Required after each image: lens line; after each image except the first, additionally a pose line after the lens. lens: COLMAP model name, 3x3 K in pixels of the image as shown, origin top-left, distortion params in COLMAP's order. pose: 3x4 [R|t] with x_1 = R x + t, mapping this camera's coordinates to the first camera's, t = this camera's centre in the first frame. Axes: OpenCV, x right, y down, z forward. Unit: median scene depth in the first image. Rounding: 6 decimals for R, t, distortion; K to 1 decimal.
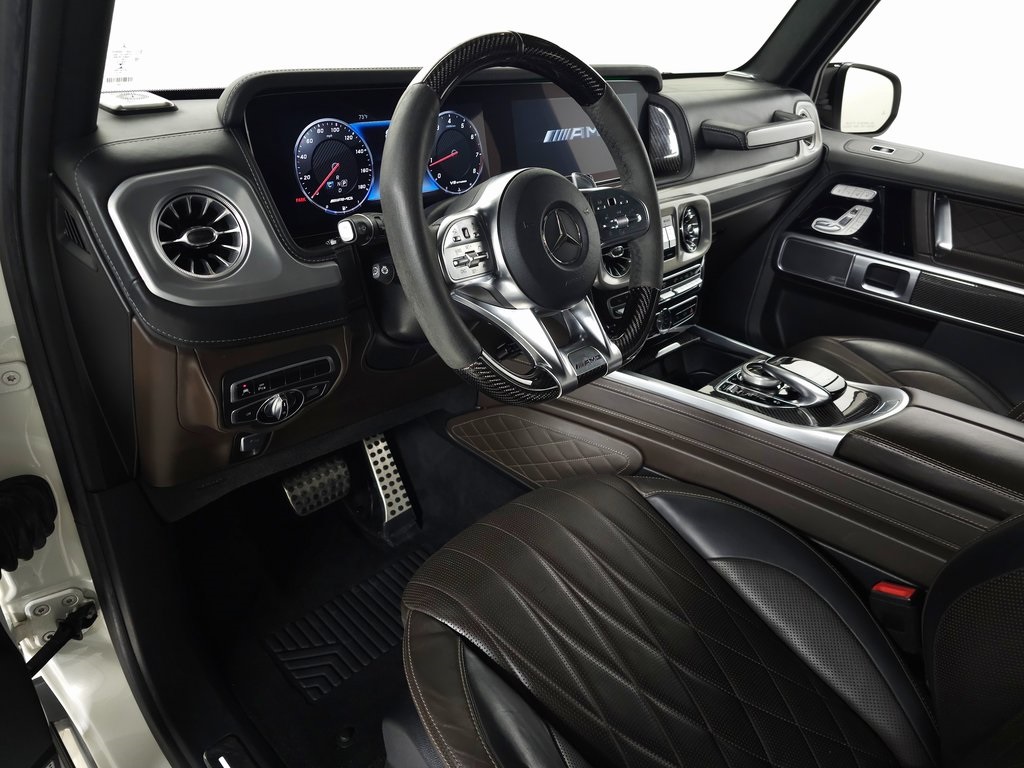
lens RADIAL K [[705.7, 0, 527.5], [0, 705.7, 383.6], [0, 0, 1]] dist [0.045968, -0.049055]
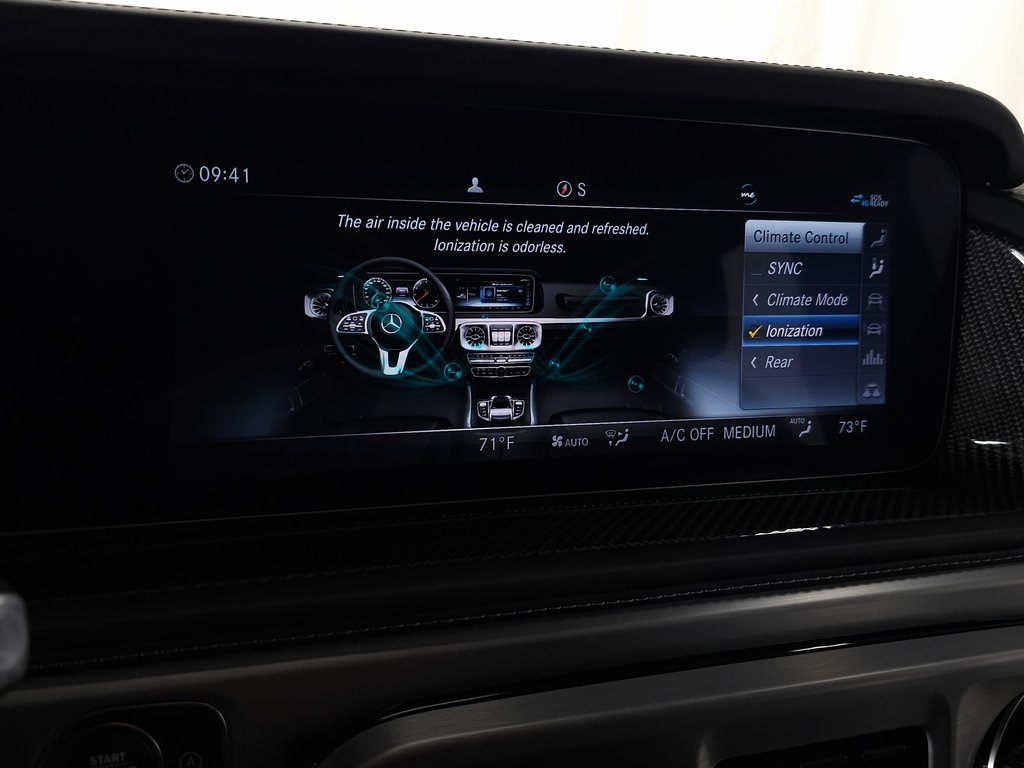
lens RADIAL K [[895.4, 0, 516.2], [0, 895.4, 381.7], [0, 0, 1]] dist [0.008299, -0.009660]
pose [[0.868554, 0.155408, -0.470597, 0.288140], [-0.247178, 0.958869, -0.139549, -0.372367], [0.429553, 0.237527, 0.871243, 0.969647]]
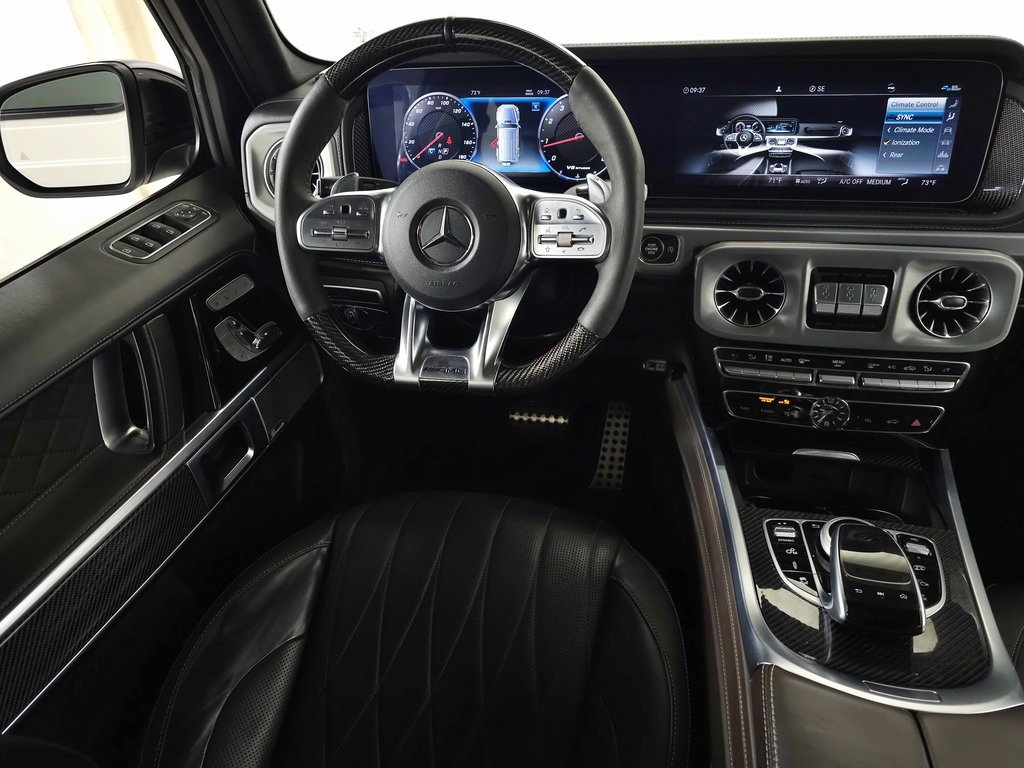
lens RADIAL K [[700.9, 0, 509.3], [0, 700.9, 384.4], [0, 0, 1]] dist [0.056029, -0.068755]
pose [[0.491775, 0.389322, -0.778836, 0.804516], [-0.336745, 0.909909, 0.242214, -0.251312], [0.802970, 0.143154, 0.578573, 0.489073]]
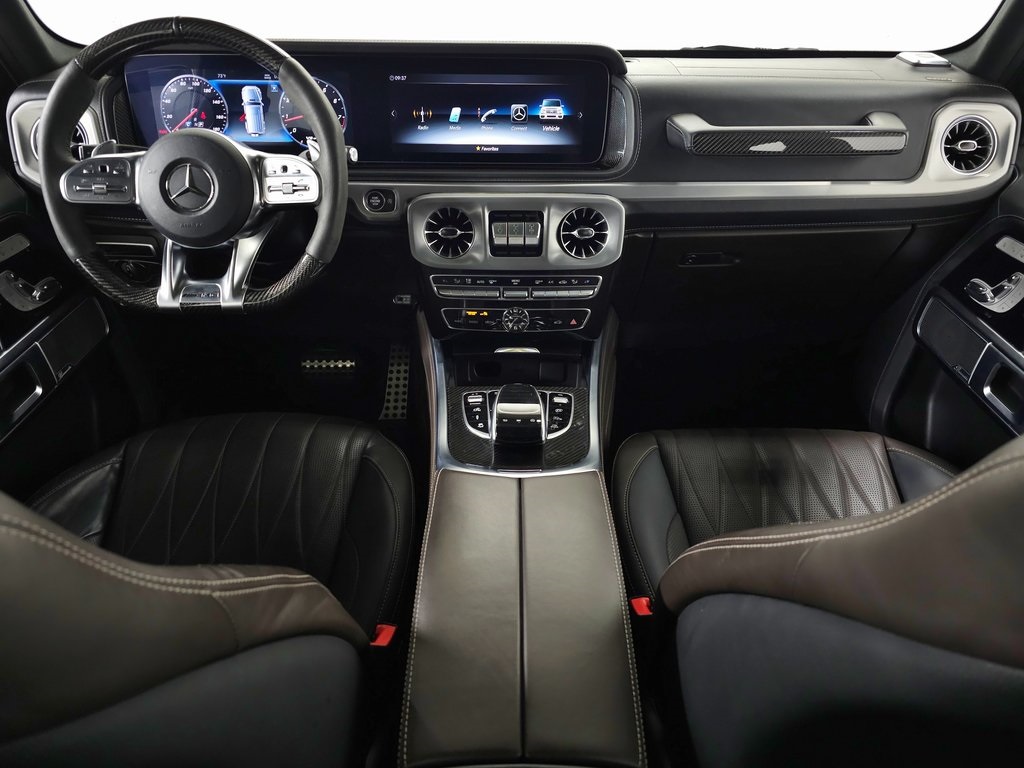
lens RADIAL K [[705.7, 0, 527.5], [0, 705.7, 383.6], [0, 0, 1]] dist [0.045968, -0.049055]
pose [[0.684613, 0.351528, -0.638540, 1.190618], [-0.313287, 0.932888, 0.177681, -0.258710], [0.658146, 0.078403, 0.748797, 0.439185]]
